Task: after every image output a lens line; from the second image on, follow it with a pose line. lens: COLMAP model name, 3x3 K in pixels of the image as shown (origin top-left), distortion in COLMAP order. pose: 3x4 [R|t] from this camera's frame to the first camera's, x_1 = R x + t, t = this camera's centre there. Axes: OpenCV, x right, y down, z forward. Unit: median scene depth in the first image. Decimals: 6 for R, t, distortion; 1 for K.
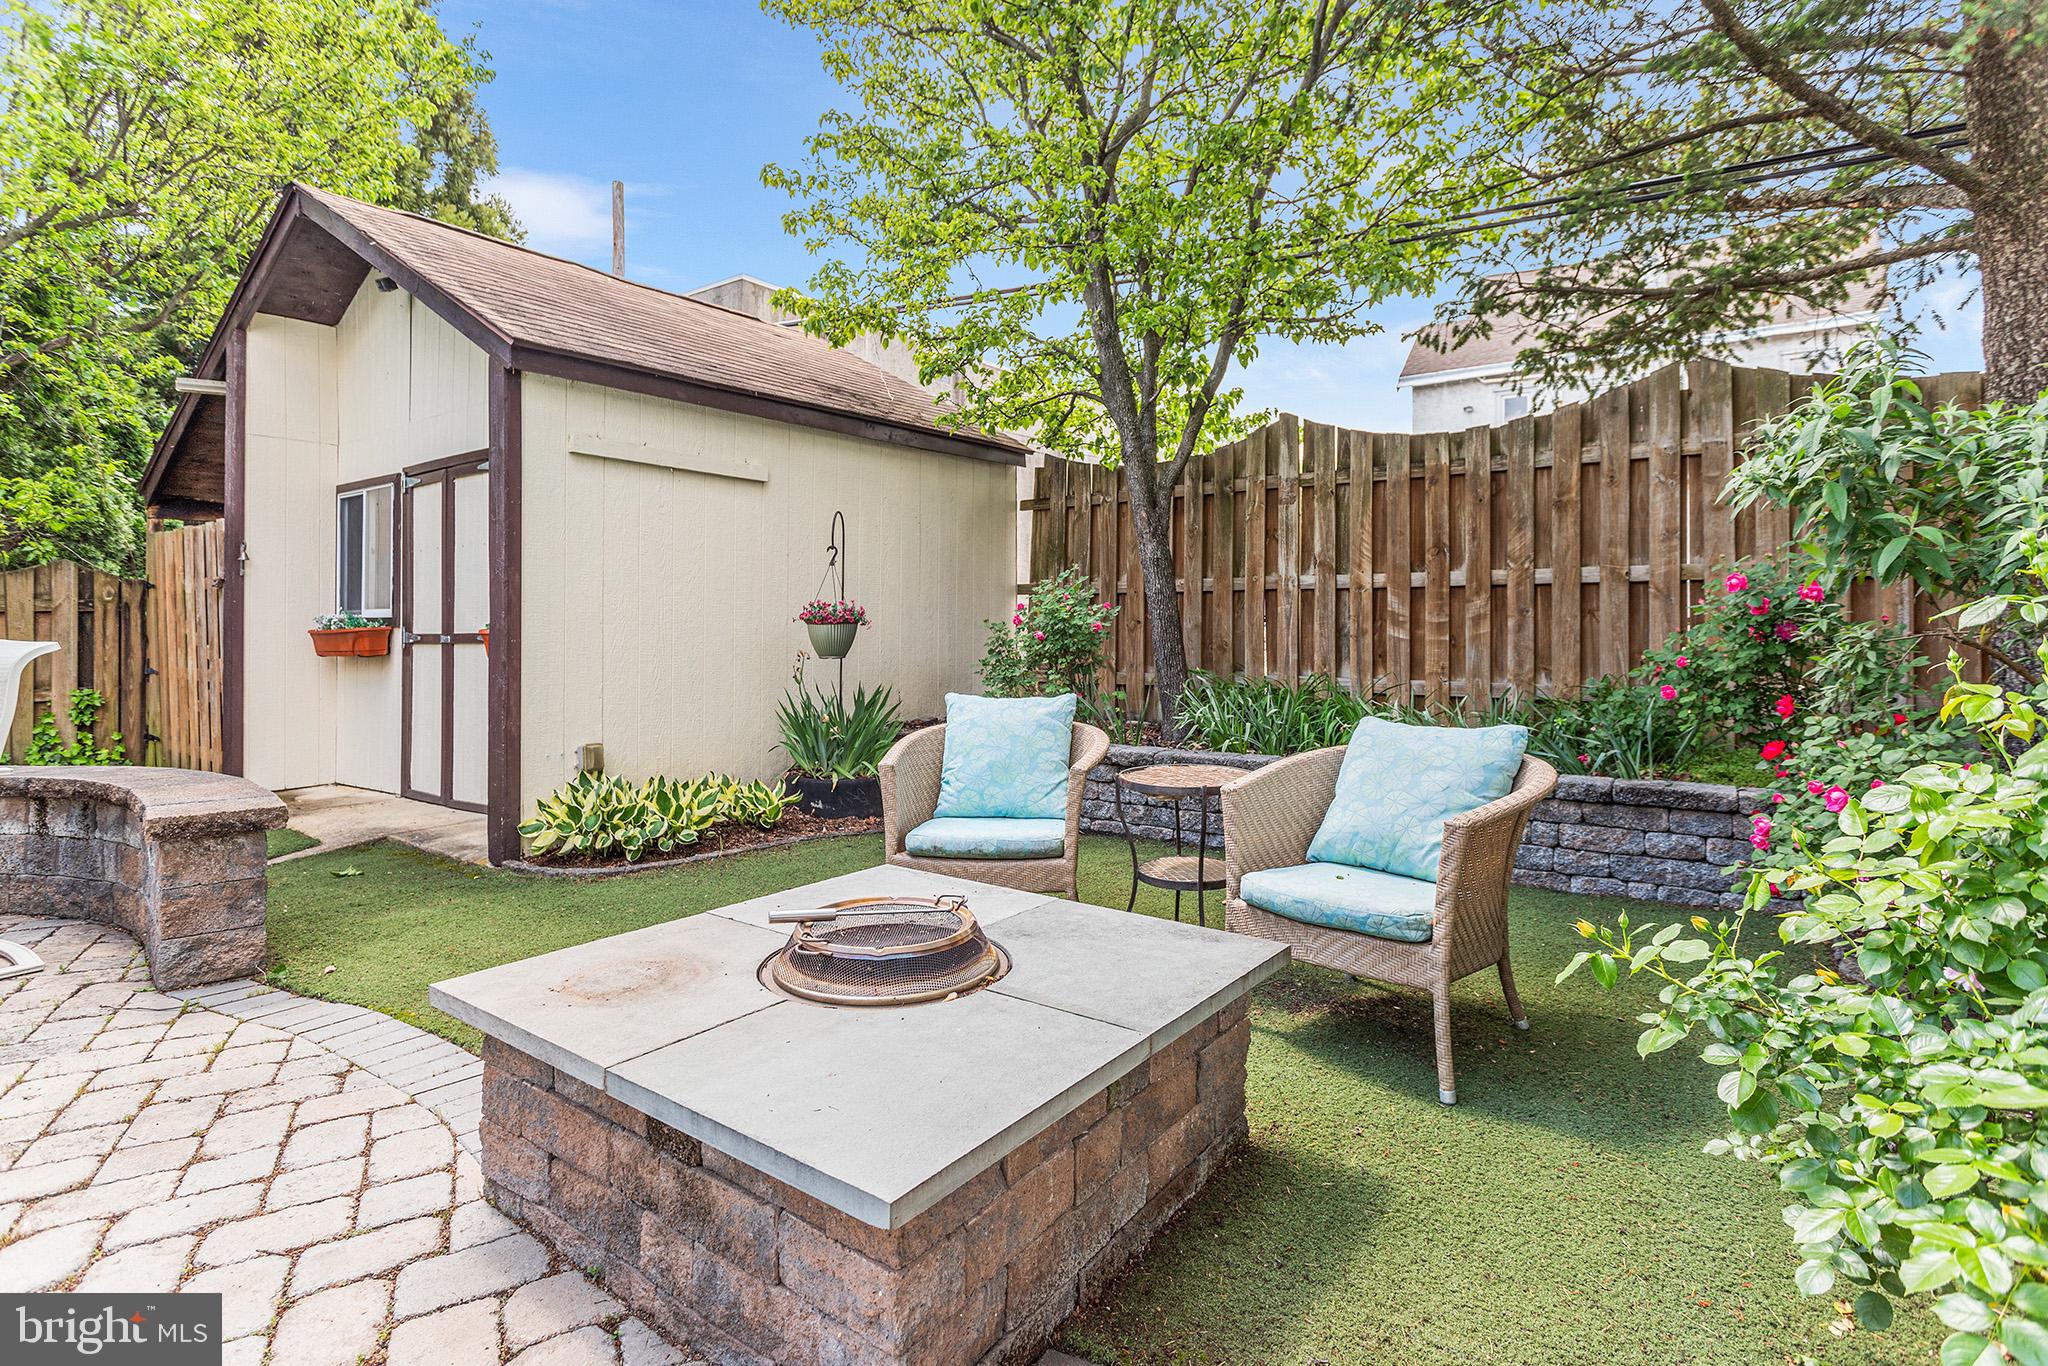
lens RADIAL K [[987.1, 0, 1051.8], [0, 987.1, 616.9], [0, 0, 1]] dist [0.000136, 0.001180]
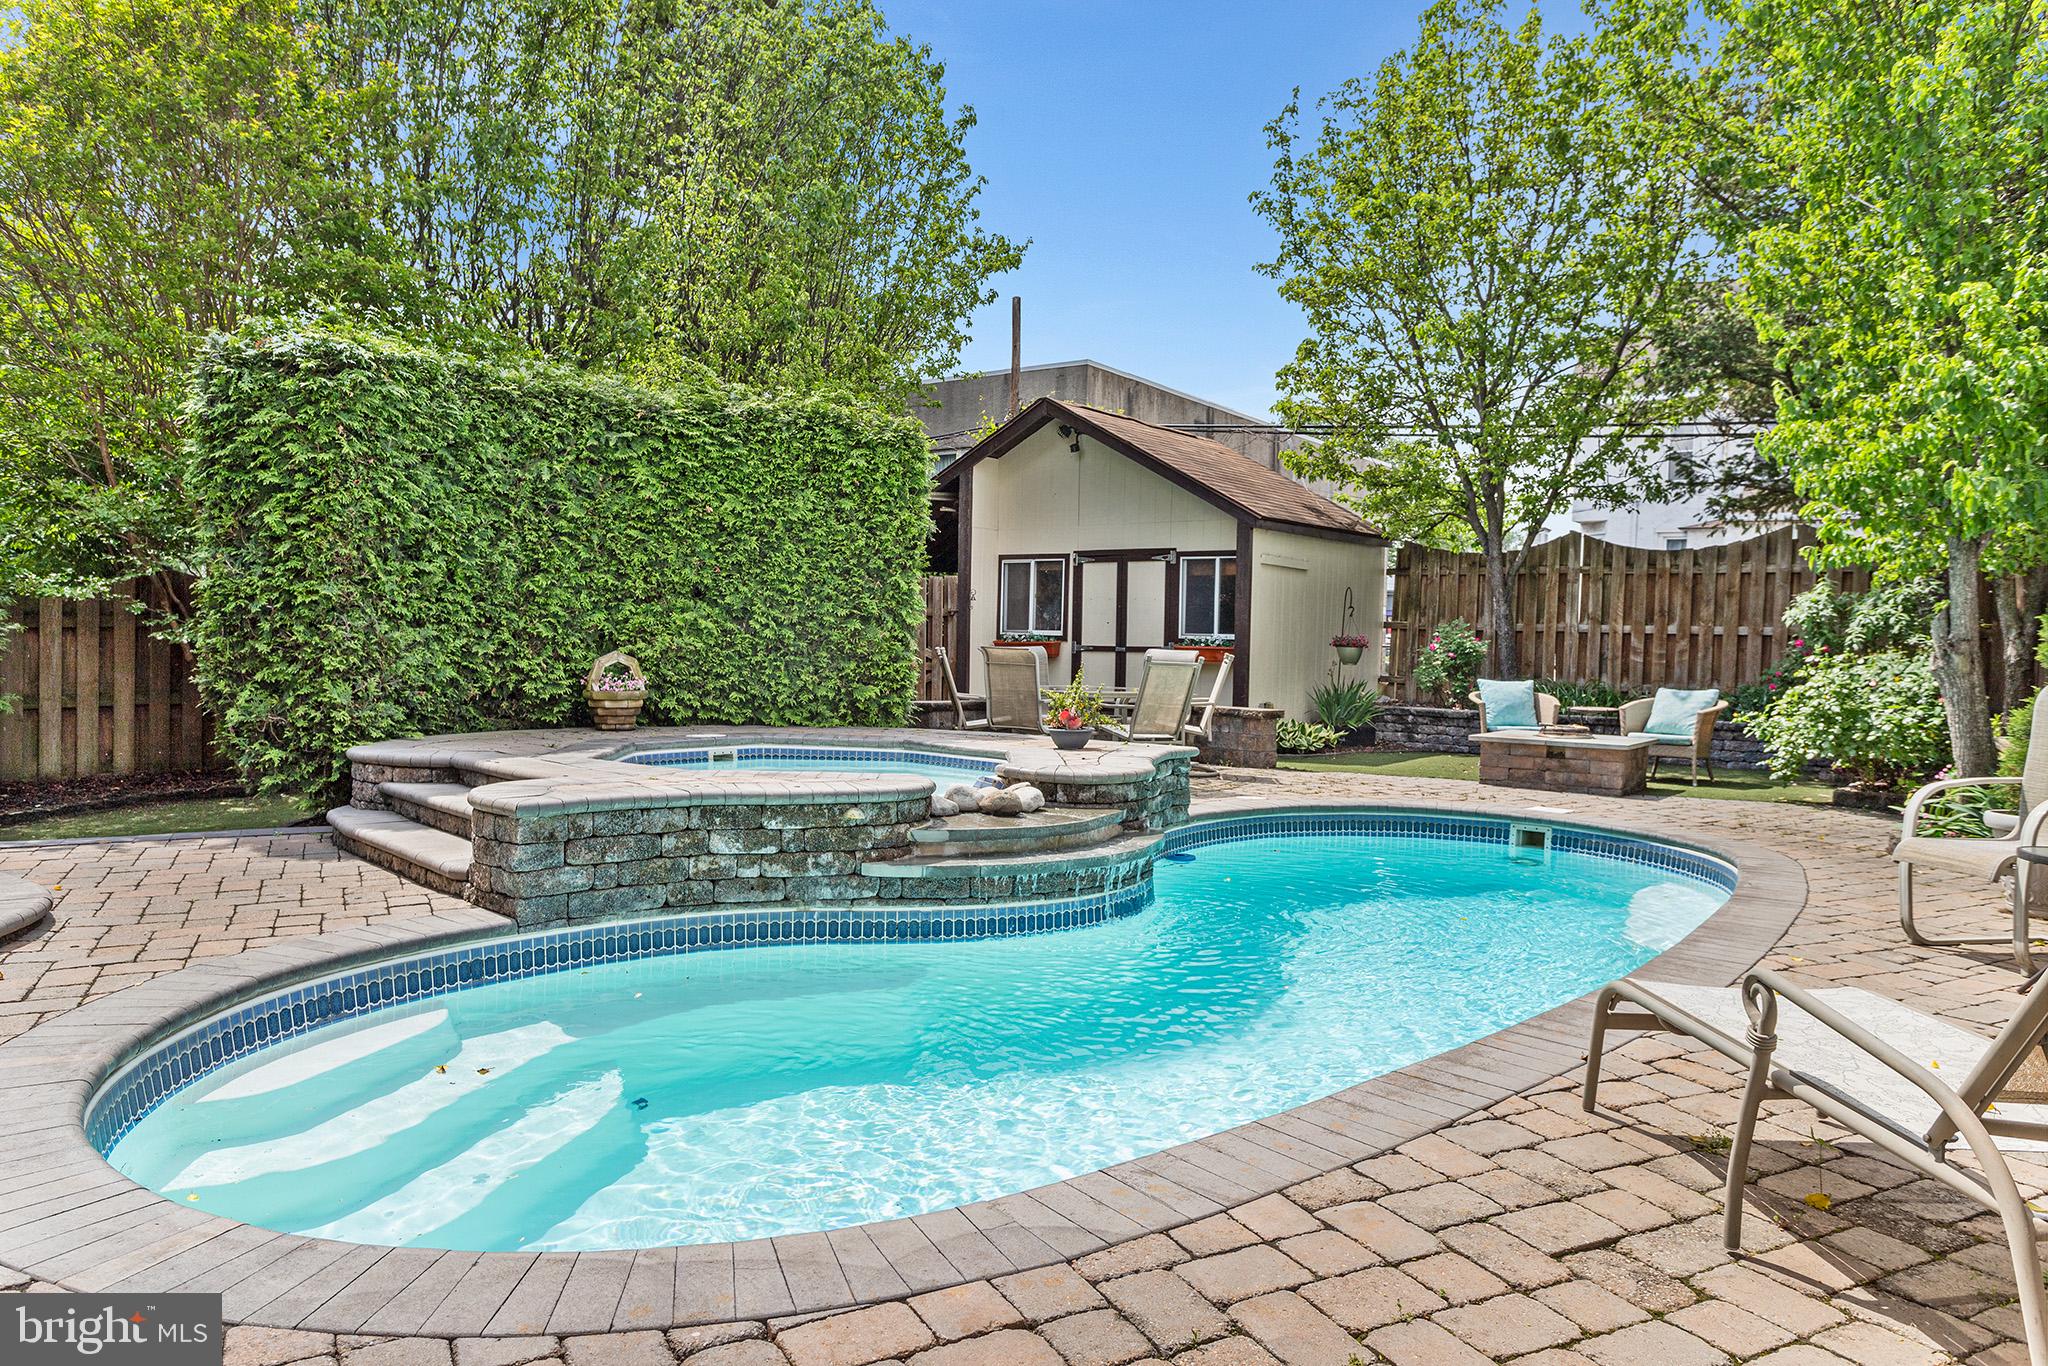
lens RADIAL K [[1352.7, 0, 1026.1], [0, 1352.7, 680.2], [0, 0, 1]] dist [0.000428, -0.001303]
pose [[0.999675, 0.023888, 0.008878, -0.787563], [-0.024234, 0.998857, 0.041195, -0.019211], [-0.007884, -0.041397, 0.999112, -1.468186]]
